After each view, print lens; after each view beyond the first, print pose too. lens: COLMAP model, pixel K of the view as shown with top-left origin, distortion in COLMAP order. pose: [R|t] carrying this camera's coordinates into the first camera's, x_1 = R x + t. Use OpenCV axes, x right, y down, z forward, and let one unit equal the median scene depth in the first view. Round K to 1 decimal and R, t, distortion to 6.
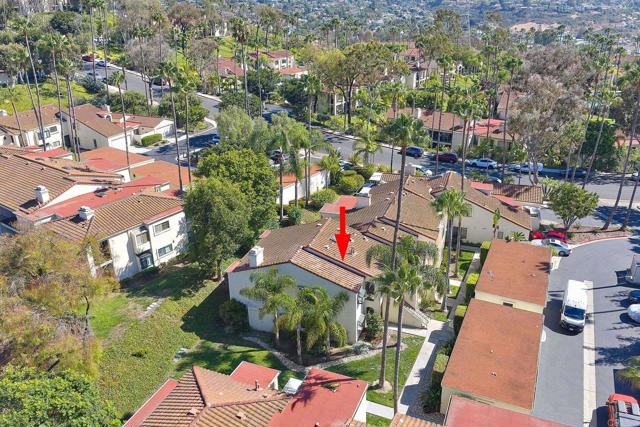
lens RADIAL K [[527.6, 0, 323.3], [0, 527.6, 211.4], [0, 0, 1]] dist [0.003488, -0.001340]
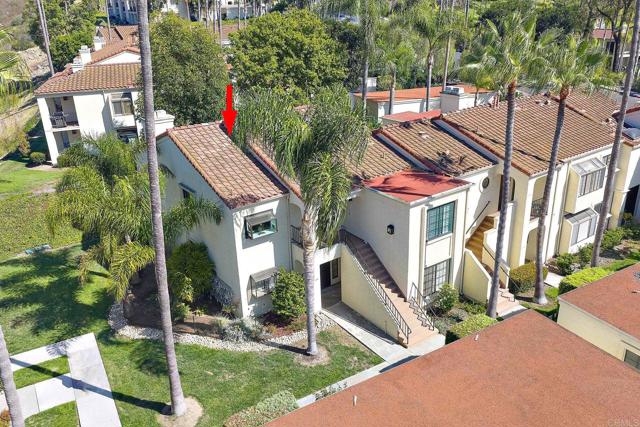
lens RADIAL K [[527.6, 0, 323.3], [0, 527.6, 211.4], [0, 0, 1]] dist [0.003488, -0.001340]
pose [[0.815011, 0.200667, -0.543589, 0.317449], [-0.204177, 0.977405, 0.054686, 0.094623], [0.542281, 0.066419, 0.837568, 0.538938]]
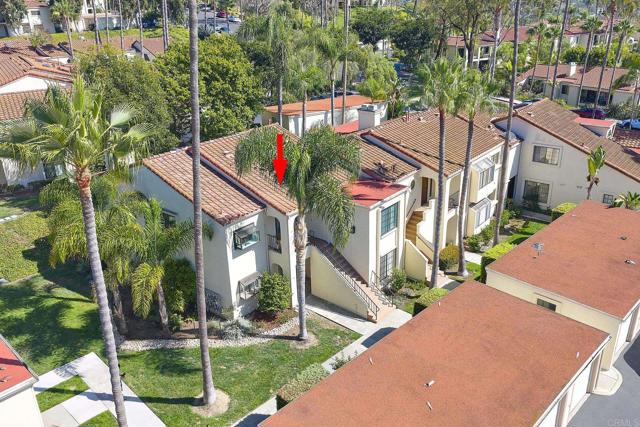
lens RADIAL K [[527.6, 0, 323.3], [0, 527.6, 211.4], [0, 0, 1]] dist [0.003488, -0.001340]
pose [[0.936173, 0.119150, -0.330731, 0.278724], [-0.121396, 0.992506, 0.013939, 0.099043], [0.329913, 0.027100, 0.943622, 0.428228]]
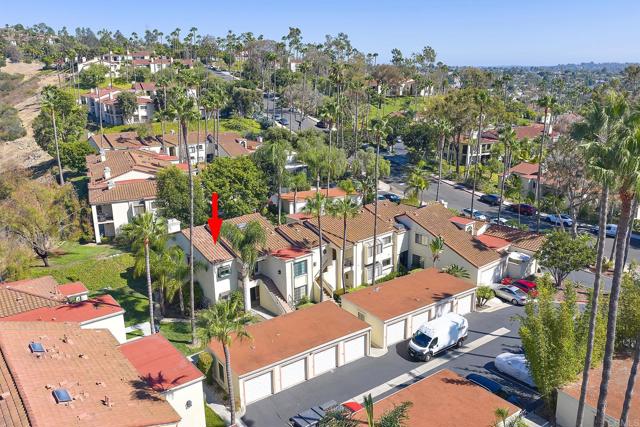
lens RADIAL K [[527.6, 0, 323.3], [0, 527.6, 211.4], [0, 0, 1]] dist [0.003488, -0.001340]
pose [[0.869942, 0.129749, -0.475780, 0.663550], [-0.188826, 0.978883, -0.078311, 0.070603], [0.455572, 0.157965, 0.876071, 0.070457]]
